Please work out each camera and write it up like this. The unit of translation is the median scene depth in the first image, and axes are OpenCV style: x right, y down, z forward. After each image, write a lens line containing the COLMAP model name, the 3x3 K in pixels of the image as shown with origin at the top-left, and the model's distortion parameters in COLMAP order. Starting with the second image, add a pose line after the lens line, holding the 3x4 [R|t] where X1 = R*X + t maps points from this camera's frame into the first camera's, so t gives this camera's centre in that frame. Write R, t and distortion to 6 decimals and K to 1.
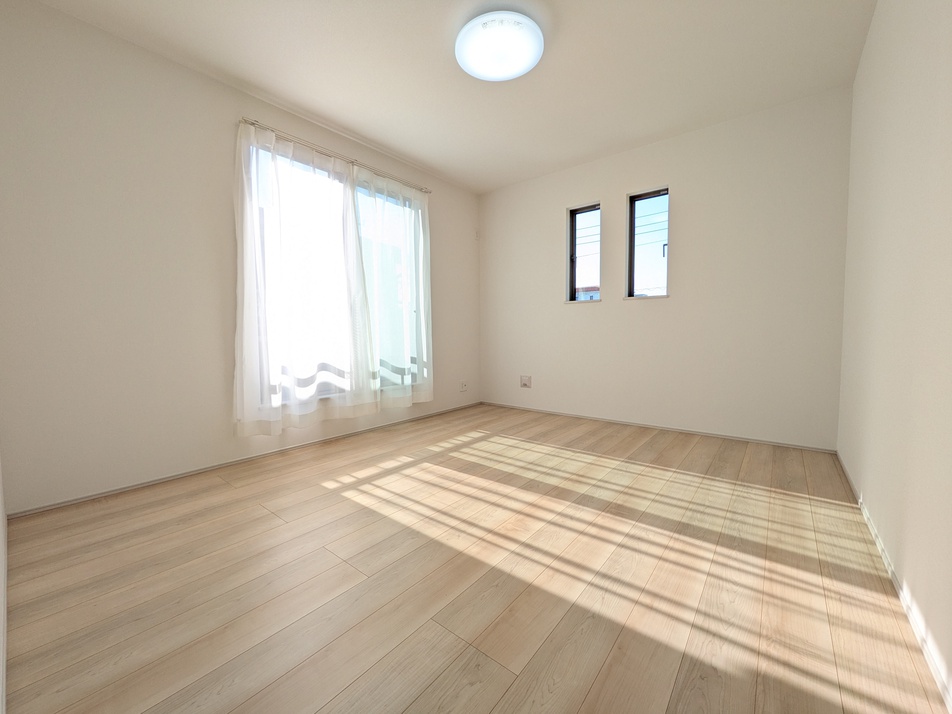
lens RADIAL K [[377.2, 0, 477.1], [0, 377.2, 357.8], [0, 0, 1]] dist [0.000404, -0.000729]
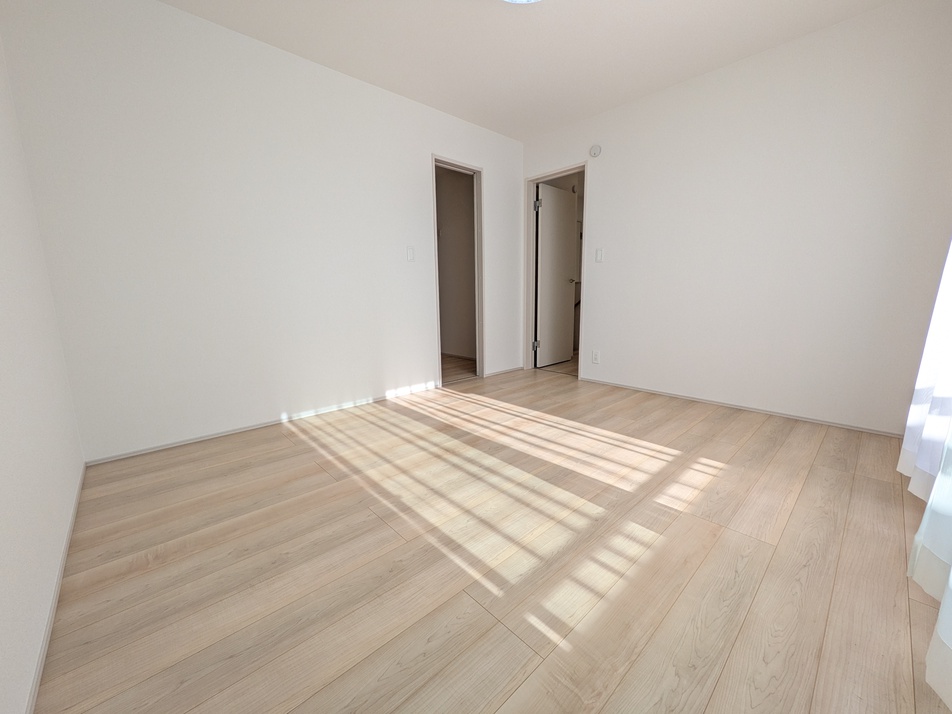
lens RADIAL K [[377.2, 0, 477.2], [0, 377.2, 358.9], [0, 0, 1]] dist [0.000404, -0.000729]
pose [[-0.989829, -0.002180, 0.142247, 0.046903], [0.032105, 0.970667, 0.238276, -0.144491], [-0.138594, 0.240419, -0.960724, 1.865972]]
